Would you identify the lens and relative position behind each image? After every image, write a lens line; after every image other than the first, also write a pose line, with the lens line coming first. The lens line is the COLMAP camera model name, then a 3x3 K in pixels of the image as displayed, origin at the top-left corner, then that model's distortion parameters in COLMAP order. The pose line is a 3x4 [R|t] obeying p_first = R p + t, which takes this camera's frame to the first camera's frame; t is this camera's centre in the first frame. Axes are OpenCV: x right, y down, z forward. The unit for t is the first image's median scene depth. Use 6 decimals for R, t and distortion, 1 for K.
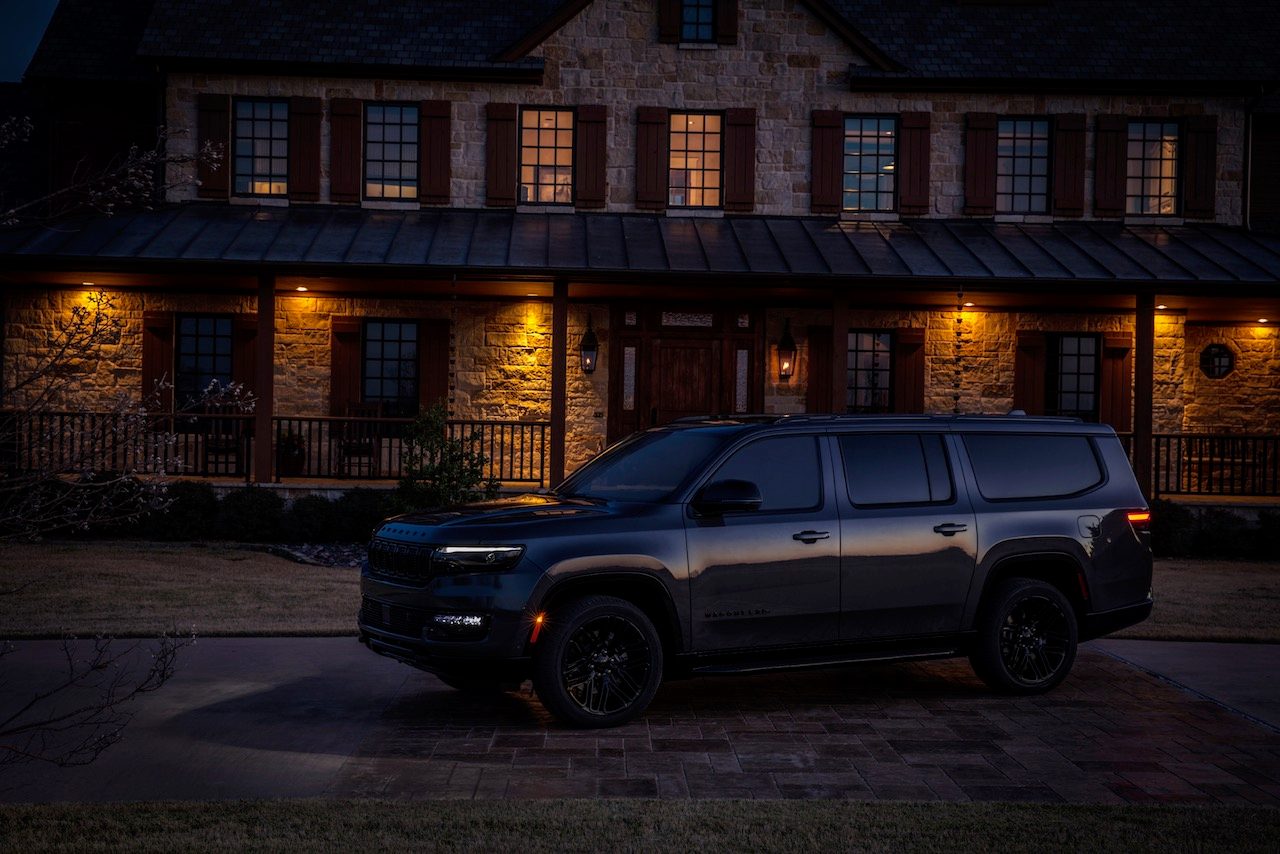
lens RADIAL K [[1911.5, 0, 620.4], [0, 1911.5, 423.7], [0, 0, 1]] dist [0.128983, 0.000000]
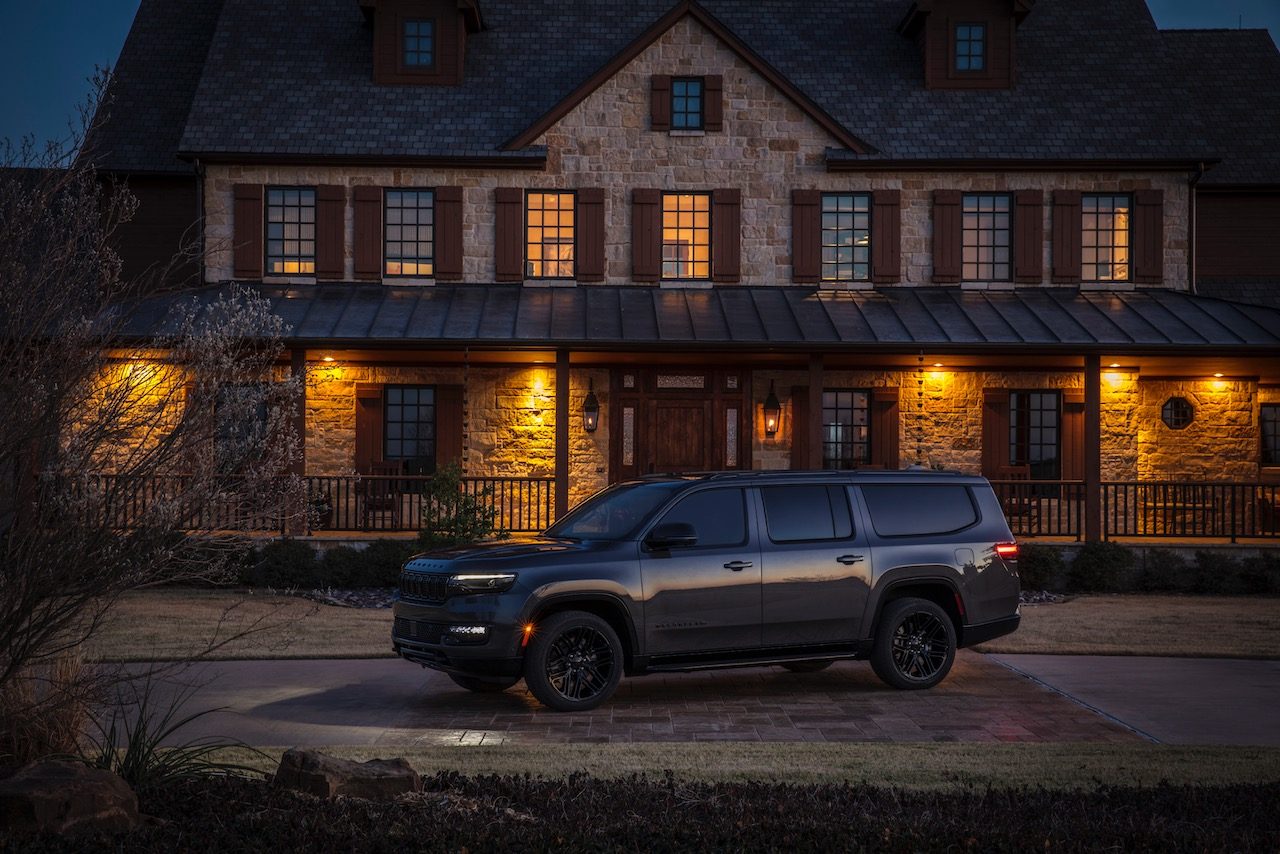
lens RADIAL K [[2047.7, 0, 616.2], [0, 2047.7, 420.7], [0, 0, 1]] dist [0.142905, 0.000000]
pose [[0.999778, -0.012902, -0.016647, 0.017402], [0.012452, 0.999562, -0.026850, -0.001383], [0.016986, 0.026636, 0.999501, -0.168947]]
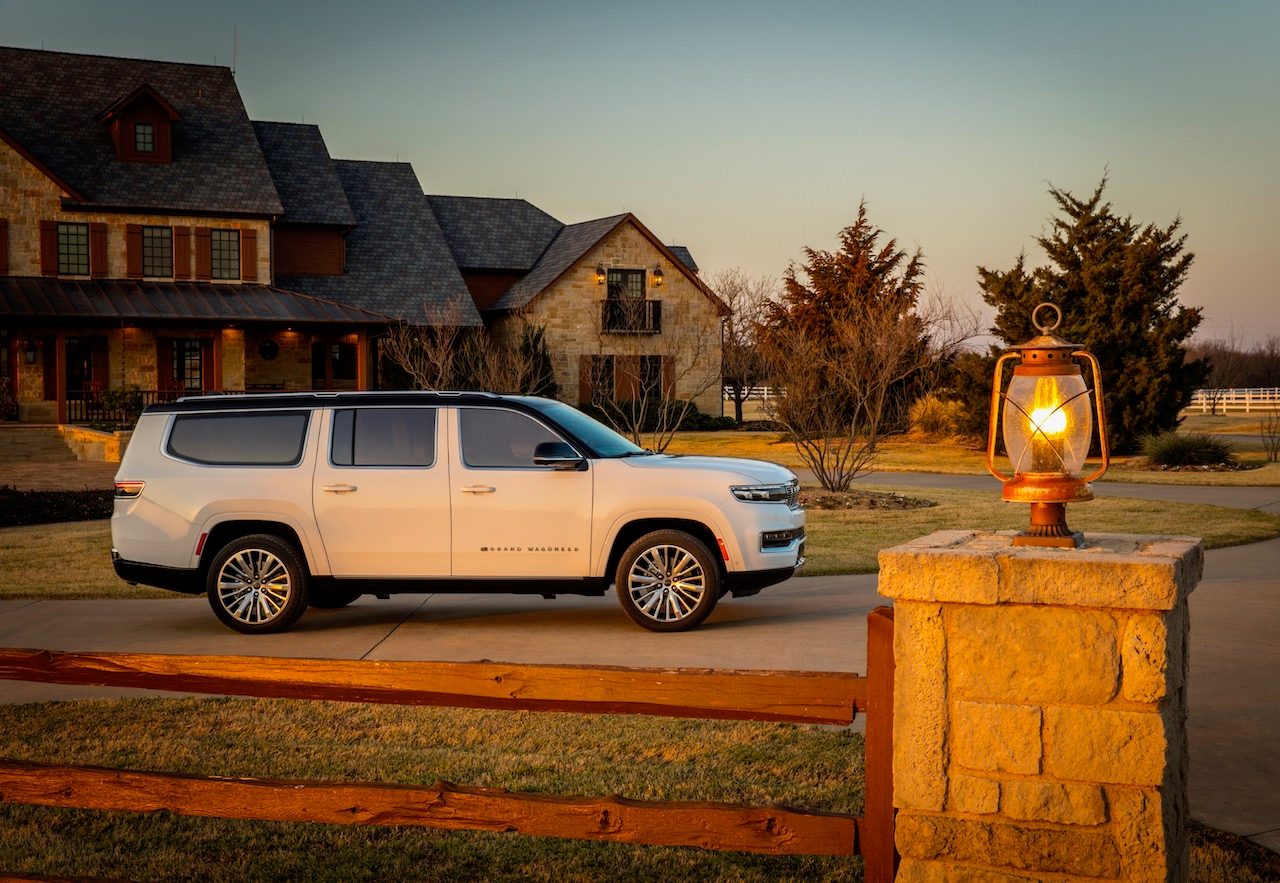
lens RADIAL K [[1761.8, 0, 645.2], [0, 1761.8, 443.9], [0, 0, 1]] dist [0.133414, 0.000000]
pose [[0.907666, -0.035216, 0.418212, -0.102905], [0.012869, 0.998340, 0.056136, -0.036118], [-0.419495, -0.045571, 0.906613, -0.843597]]
